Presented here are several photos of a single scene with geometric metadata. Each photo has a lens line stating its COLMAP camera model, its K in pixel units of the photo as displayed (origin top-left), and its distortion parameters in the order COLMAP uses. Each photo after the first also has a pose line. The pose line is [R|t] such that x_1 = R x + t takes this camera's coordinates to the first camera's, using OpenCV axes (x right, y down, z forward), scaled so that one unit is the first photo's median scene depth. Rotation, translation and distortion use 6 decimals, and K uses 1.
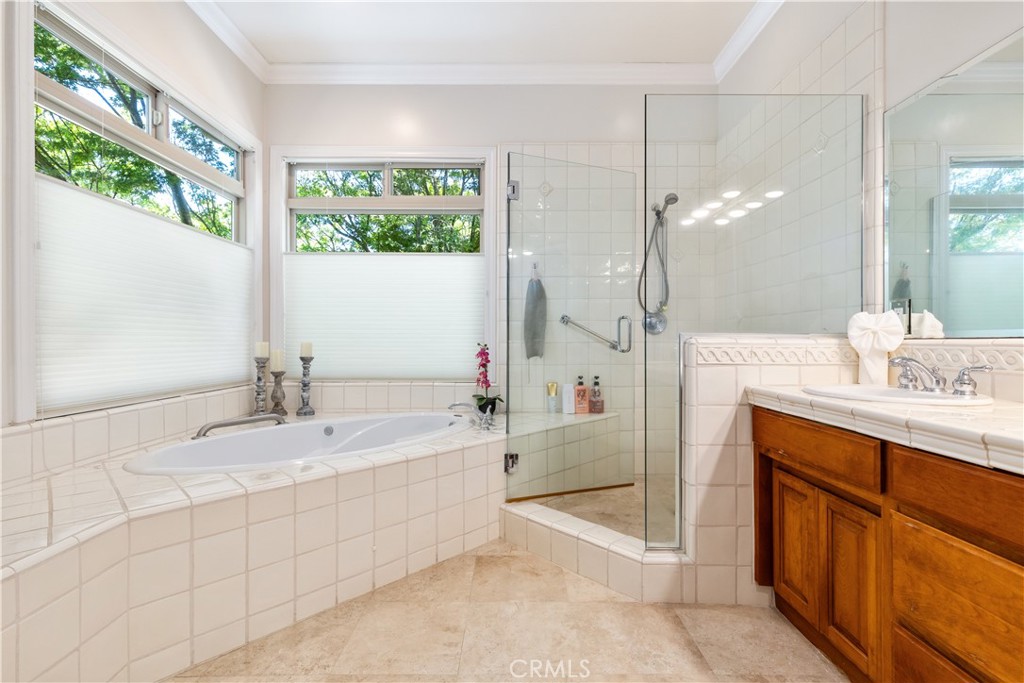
lens RADIAL K [[460.3, 0, 512.0], [0, 460.3, 341.5], [0, 0, 1]] dist [0.000774, -0.000155]
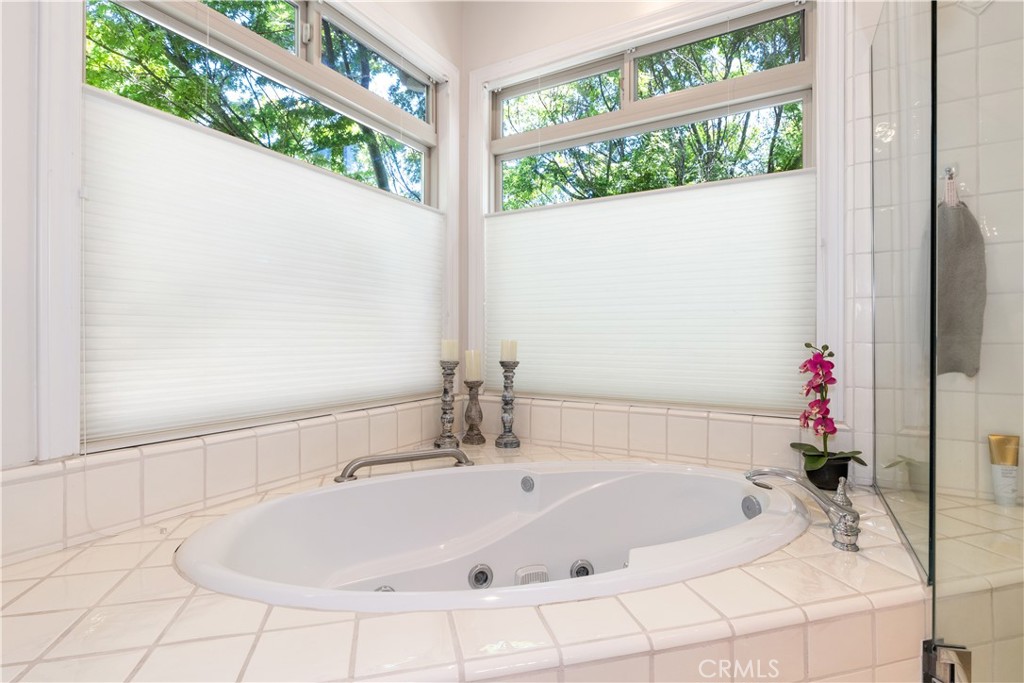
lens RADIAL K [[501.7, 0, 491.4], [0, 501.7, 333.1], [0, 0, 1]] dist [-0.000619, -0.000463]
pose [[0.847141, -0.003510, -0.531356, -0.073974], [-0.003575, 0.999918, -0.012305, 0.000871], [0.531355, 0.012323, 0.847059, 0.359969]]
